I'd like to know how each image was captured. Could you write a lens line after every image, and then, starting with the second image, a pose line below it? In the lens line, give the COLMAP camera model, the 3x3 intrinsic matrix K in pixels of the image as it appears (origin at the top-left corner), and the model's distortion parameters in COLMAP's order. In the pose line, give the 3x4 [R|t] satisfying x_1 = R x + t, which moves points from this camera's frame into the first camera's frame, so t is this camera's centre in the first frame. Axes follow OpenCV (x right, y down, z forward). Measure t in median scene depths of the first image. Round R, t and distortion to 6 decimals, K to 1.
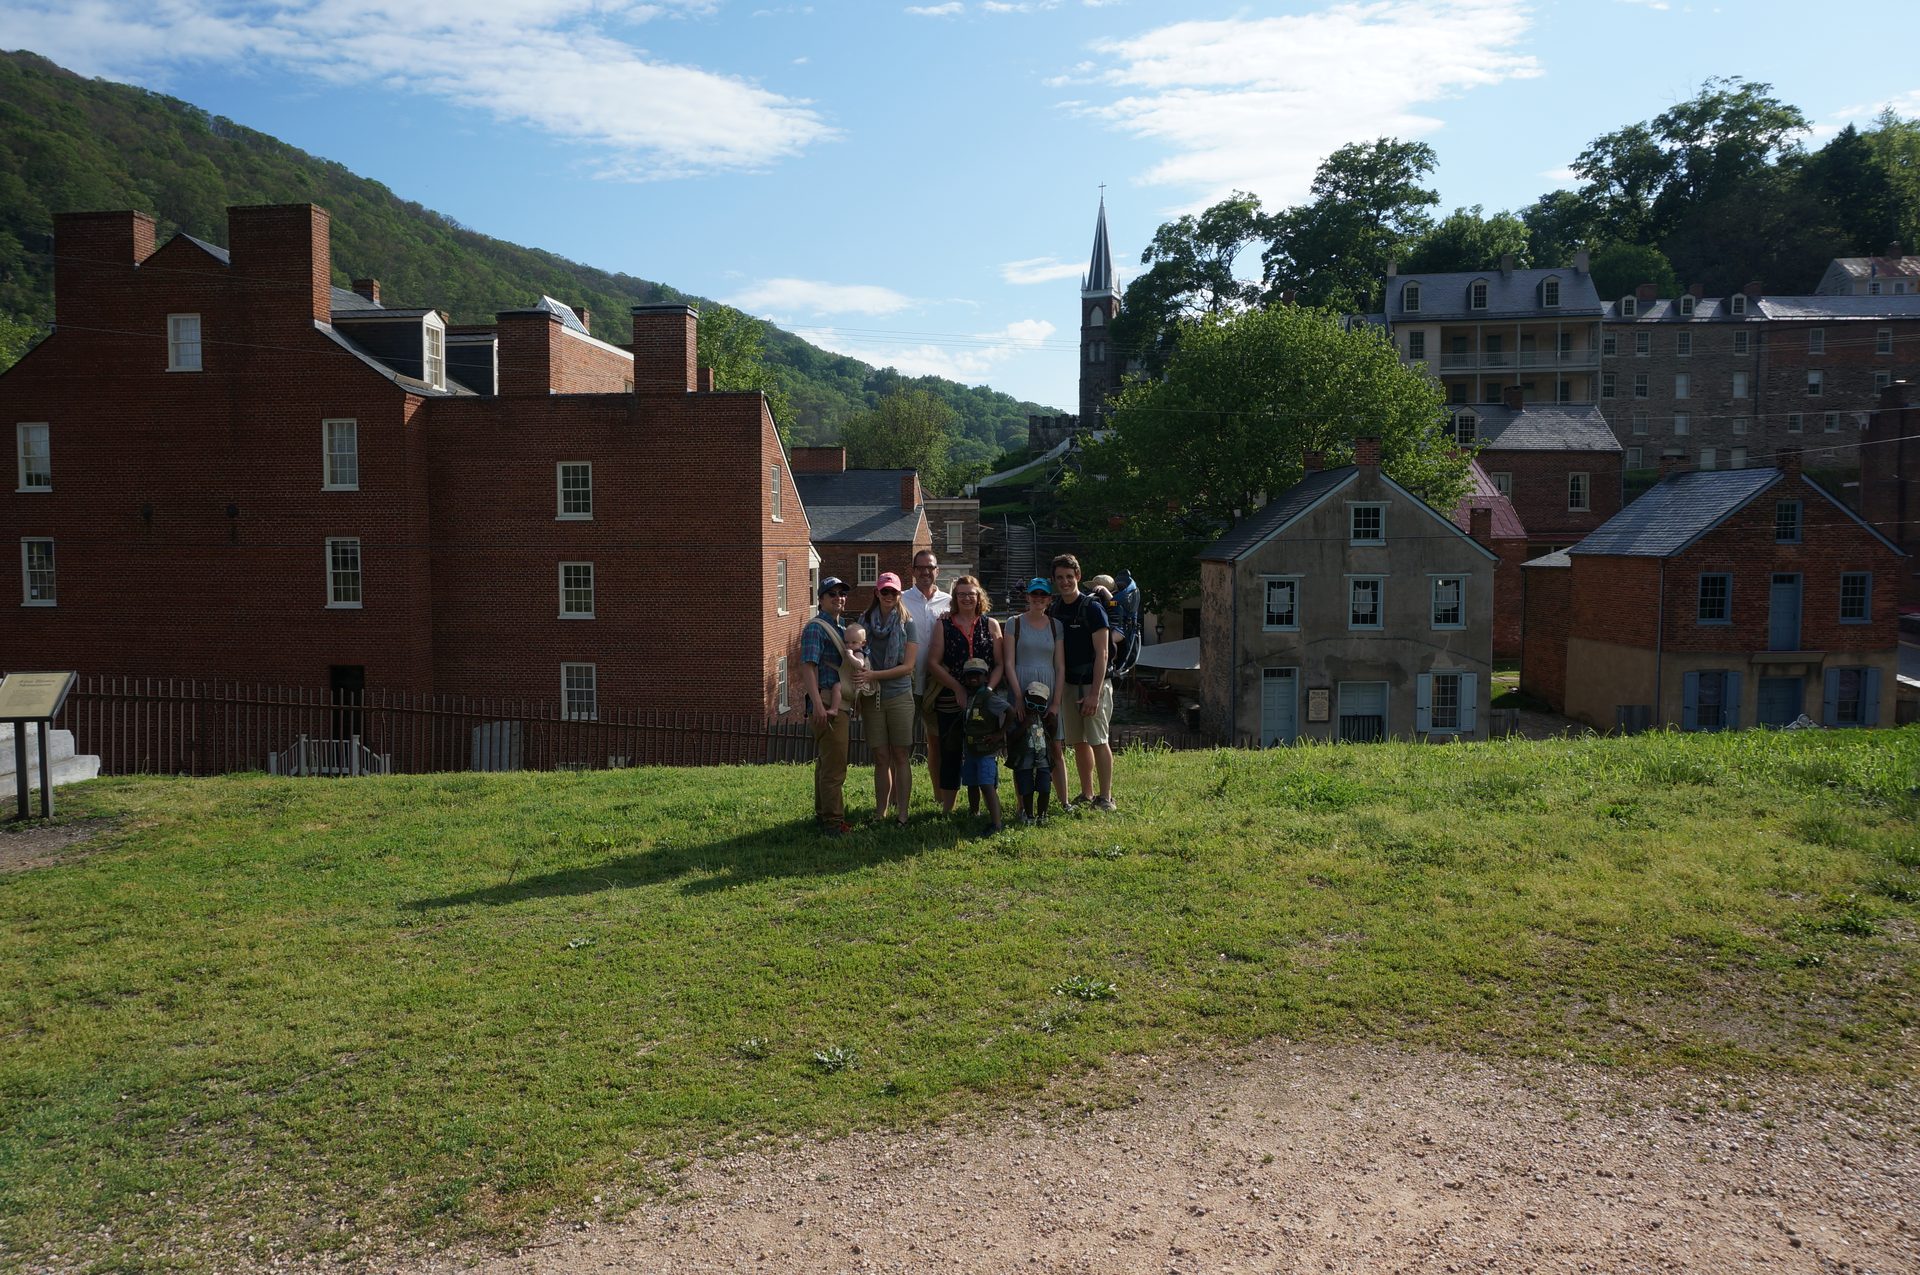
lens RADIAL K [[1823.6, 0, 986.9], [0, 1823.6, 636.7], [0, 0, 1]] dist [0.001347, 0.001449]
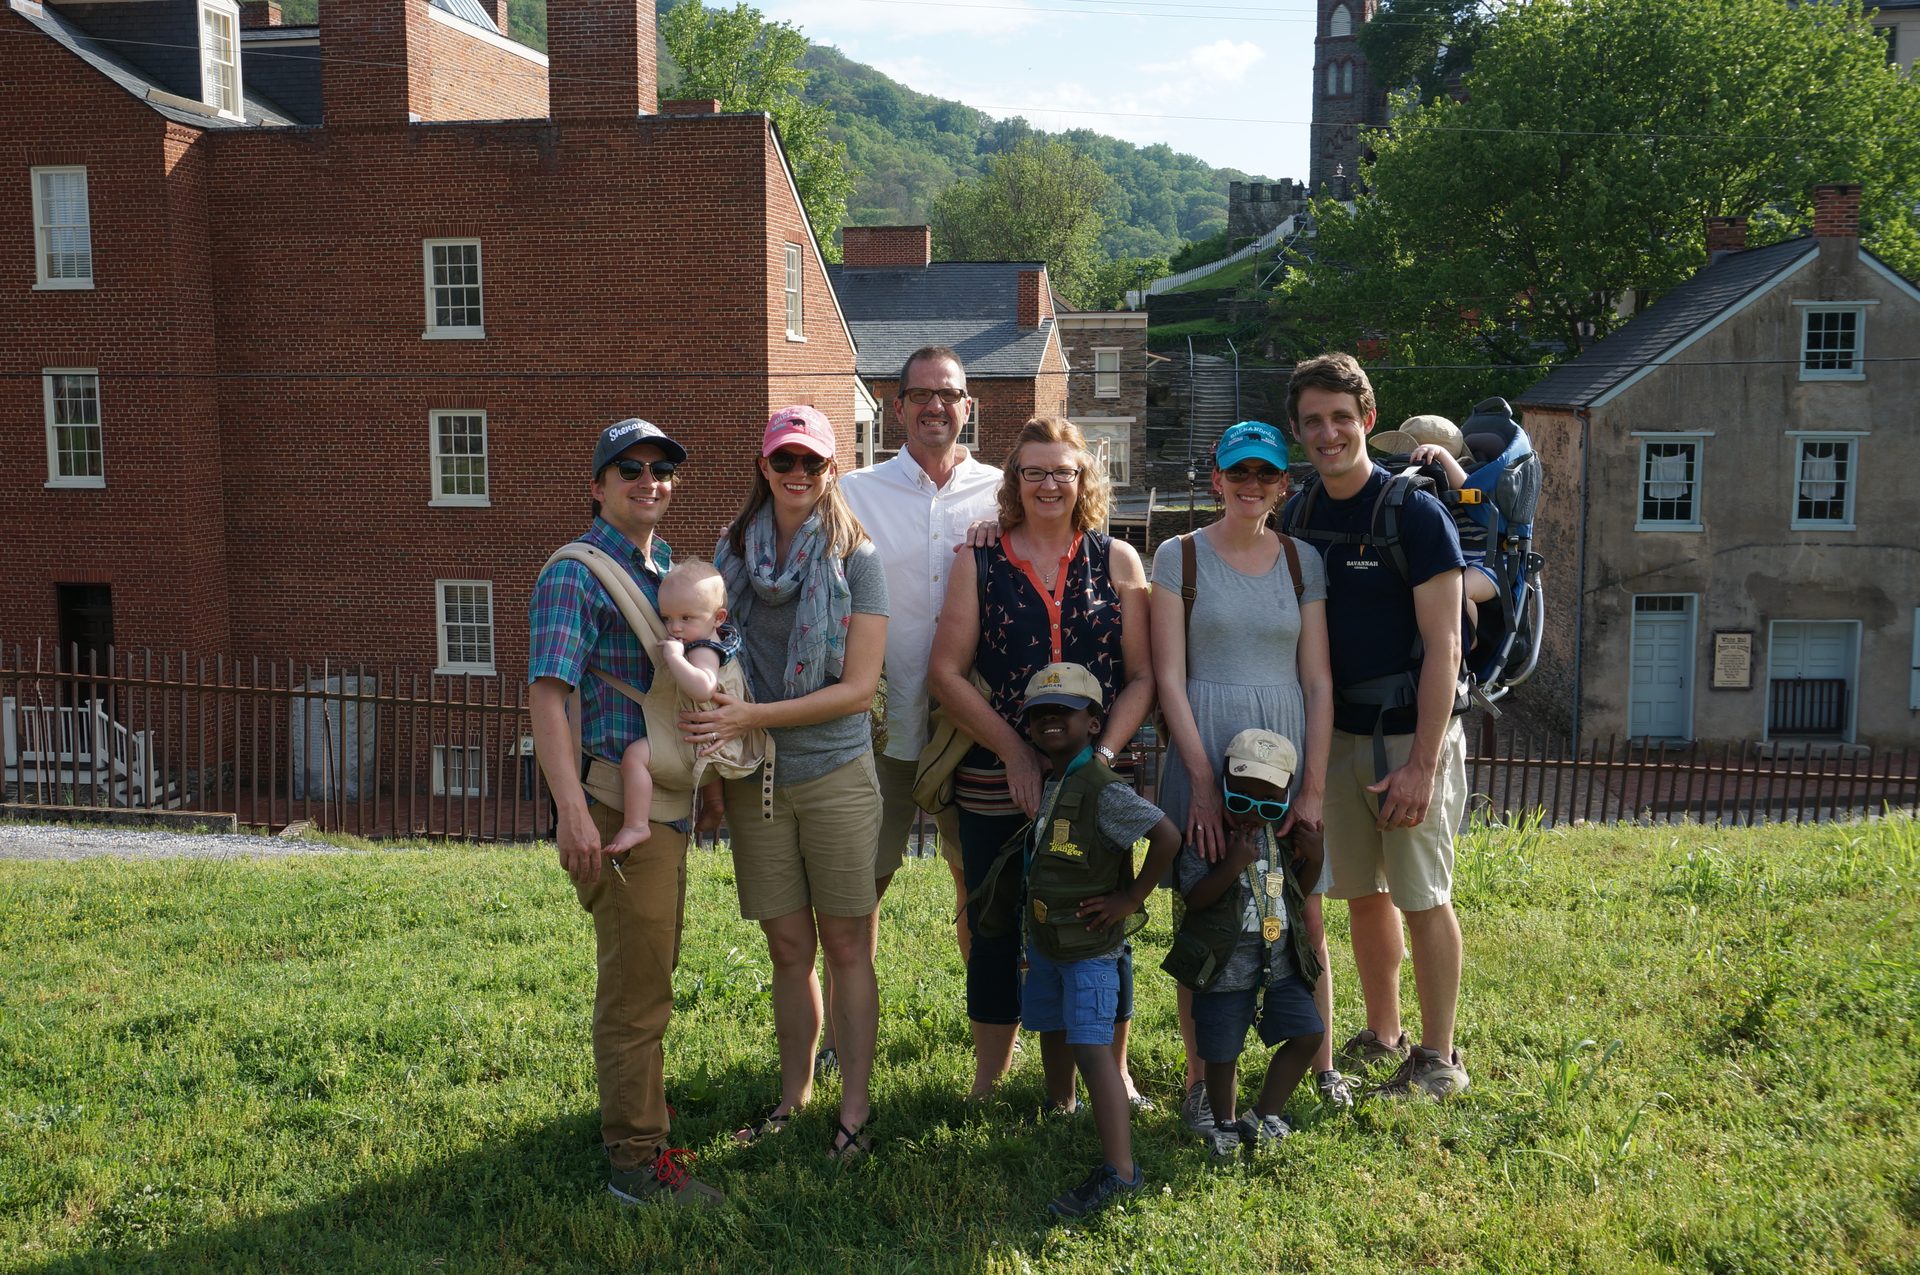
lens RADIAL K [[1823.6, 0, 986.9], [0, 1823.6, 636.7], [0, 0, 1]] dist [0.001347, 0.001449]
pose [[0.994387, 0.011670, -0.105158, 0.008914], [-0.004069, 0.997381, 0.072211, -0.010407], [0.105726, -0.071378, 0.991830, 0.406230]]
